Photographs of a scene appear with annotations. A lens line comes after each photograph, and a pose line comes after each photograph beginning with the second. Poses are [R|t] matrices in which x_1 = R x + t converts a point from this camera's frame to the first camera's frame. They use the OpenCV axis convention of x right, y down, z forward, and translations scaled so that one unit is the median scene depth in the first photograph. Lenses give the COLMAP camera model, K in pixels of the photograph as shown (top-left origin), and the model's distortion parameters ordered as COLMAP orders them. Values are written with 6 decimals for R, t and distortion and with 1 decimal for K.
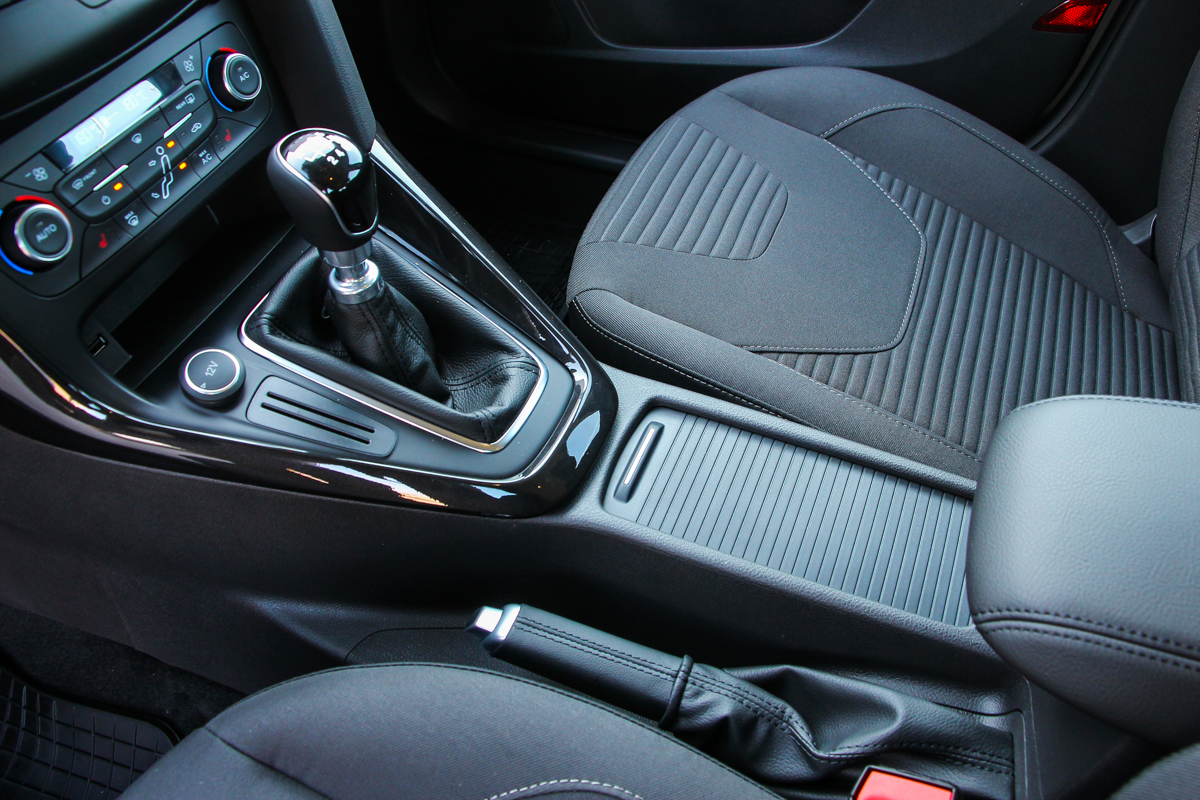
lens RADIAL K [[930.2, 0, 592.1], [0, 930.2, 408.1], [0, 0, 1]] dist [-0.170256, 0.104116]
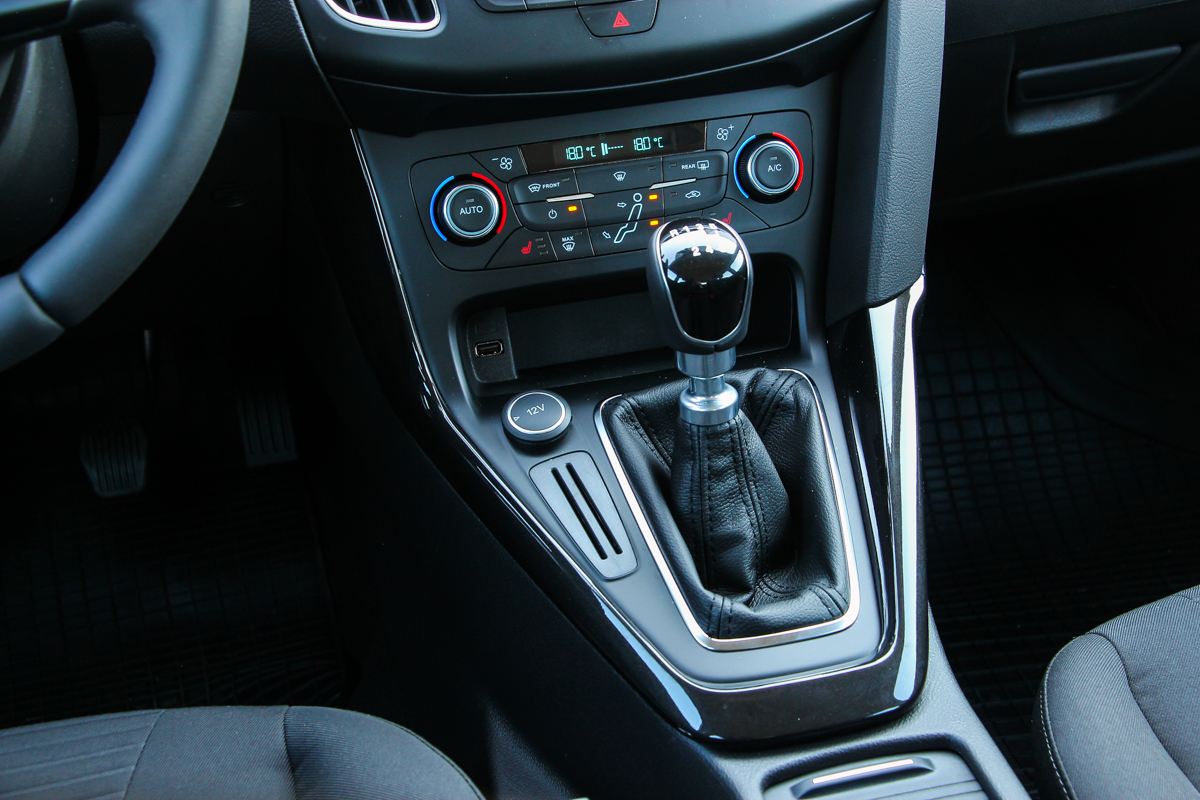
lens RADIAL K [[1771.5, 0, 605.6], [0, 1771.5, 411.2], [0, 0, 1]] dist [0.072517, 0.000000]
pose [[0.591640, 0.380737, -0.710635, 0.890202], [-0.570532, 0.820512, -0.035391, -0.017776], [0.569610, 0.426379, 0.702670, -0.235151]]
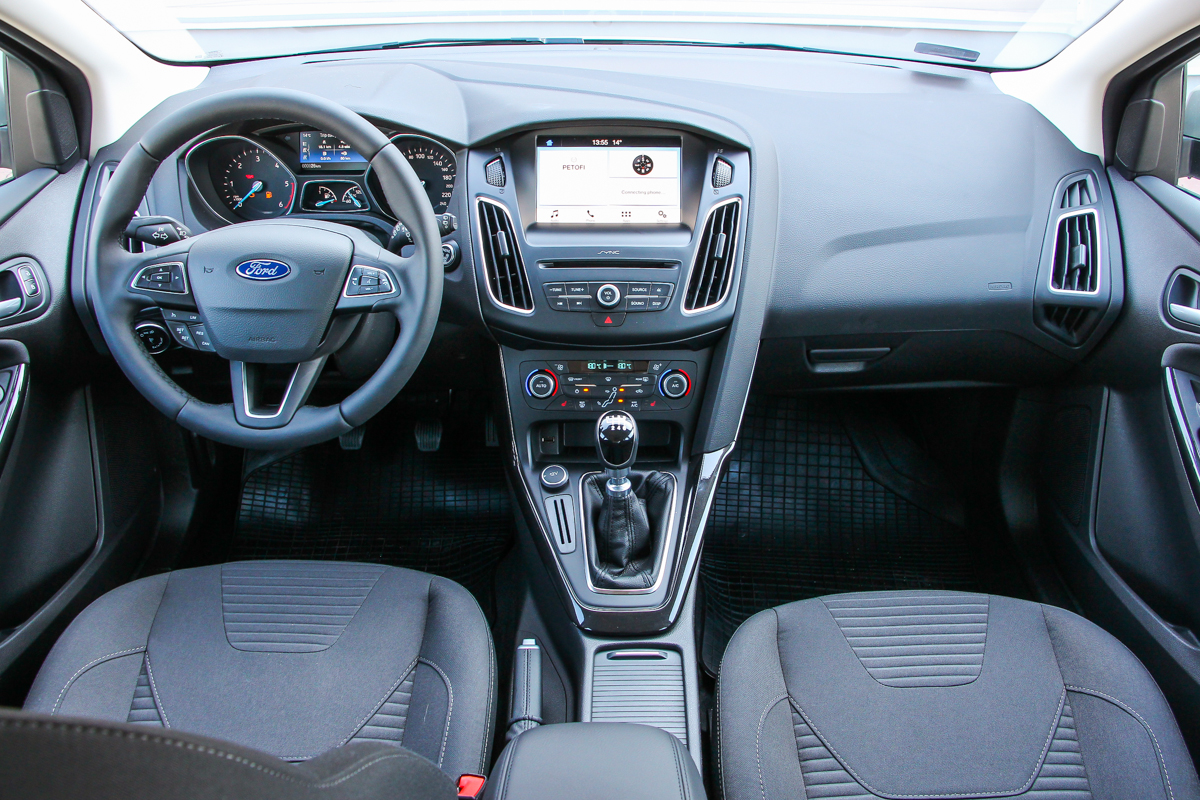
lens RADIAL K [[930.2, 0, 601.7], [0, 930.2, 418.4], [0, 0, 1]] dist [-0.170256, 0.104116]
pose [[0.389087, 0.494046, -0.777515, 1.280023], [-0.691006, 0.714686, 0.108327, -0.451632], [0.609198, 0.495119, 0.619463, -0.389480]]
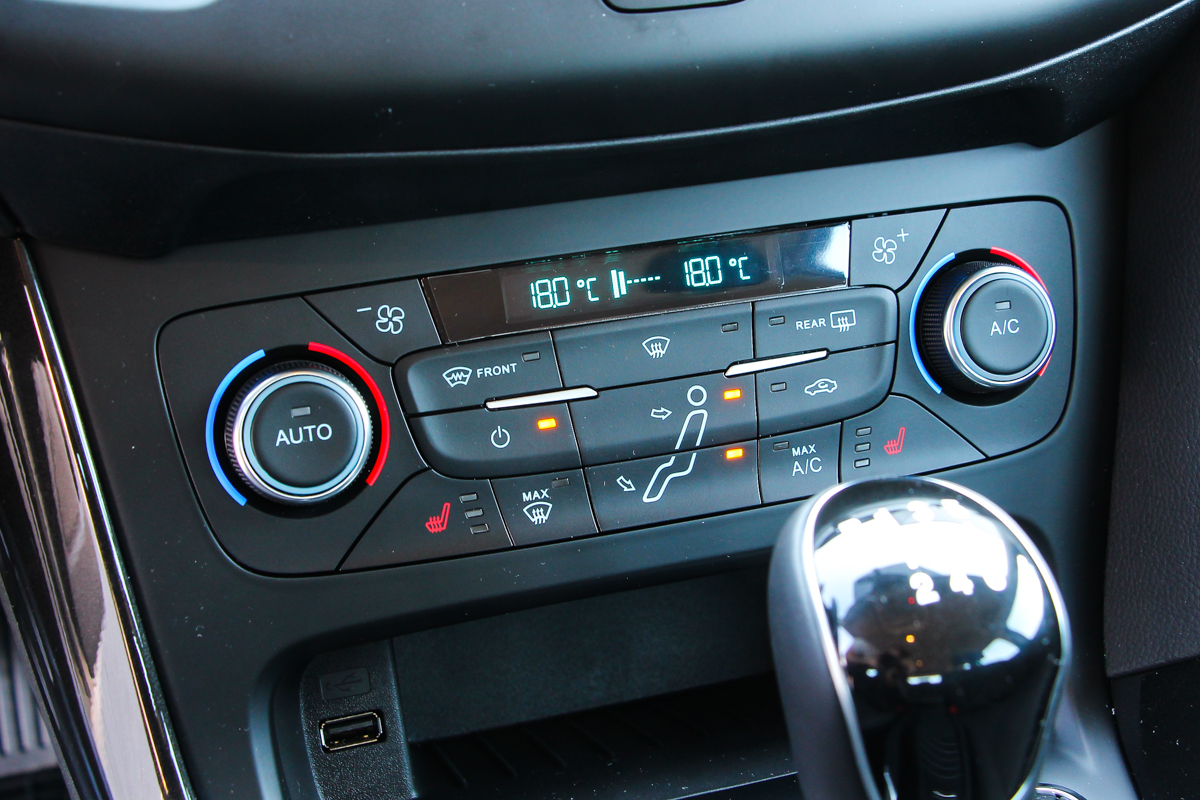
lens RADIAL K [[1864.9, 0, 608.6], [0, 1864.9, 391.9], [0, 0, 1]] dist [-0.043221, 0.000000]
pose [[0.629178, 0.330650, -0.703424, 0.083182], [-0.563446, 0.817430, -0.119736, -0.162429], [0.535409, 0.471677, 0.700612, 0.373123]]
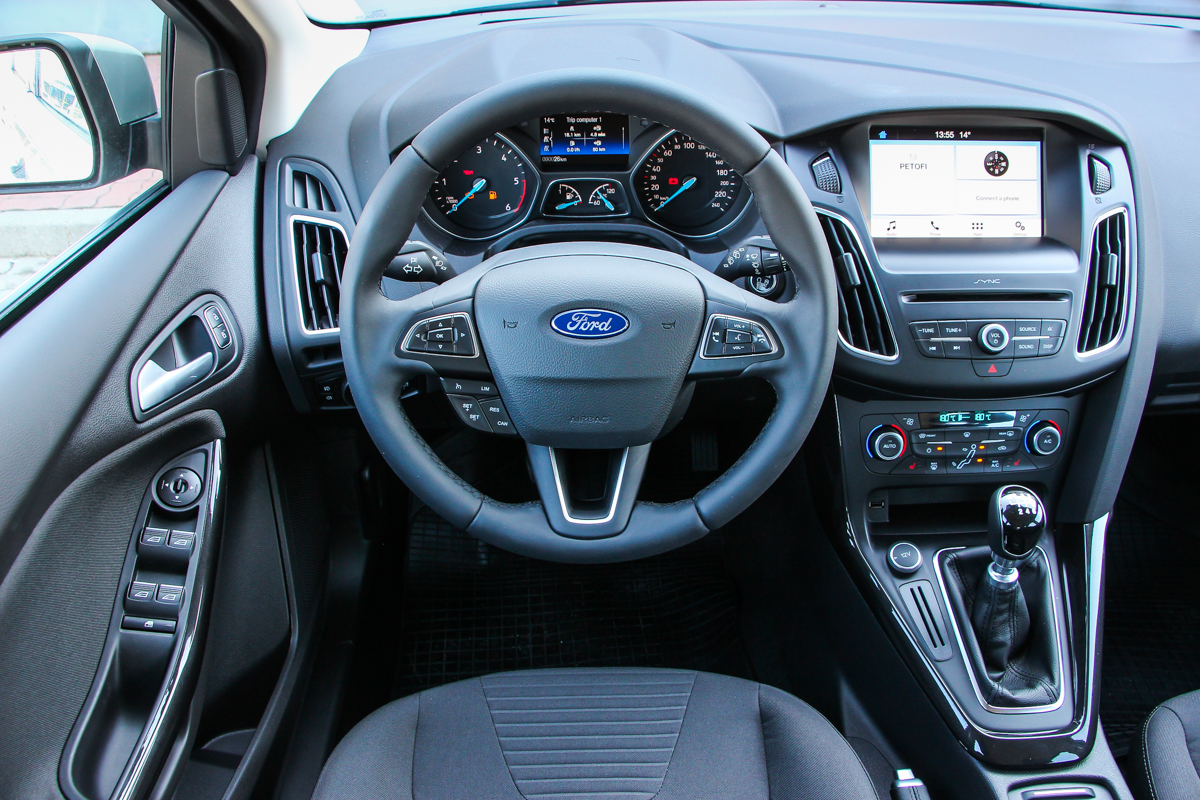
lens RADIAL K [[930.2, 0, 634.6], [0, 930.2, 417.6], [0, 0, 1]] dist [-0.170256, 0.104116]
pose [[0.408782, 0.526497, -0.745452, 0.543605], [-0.675425, 0.723851, 0.140859, -0.127069], [0.613758, 0.445916, 0.651506, -0.604097]]
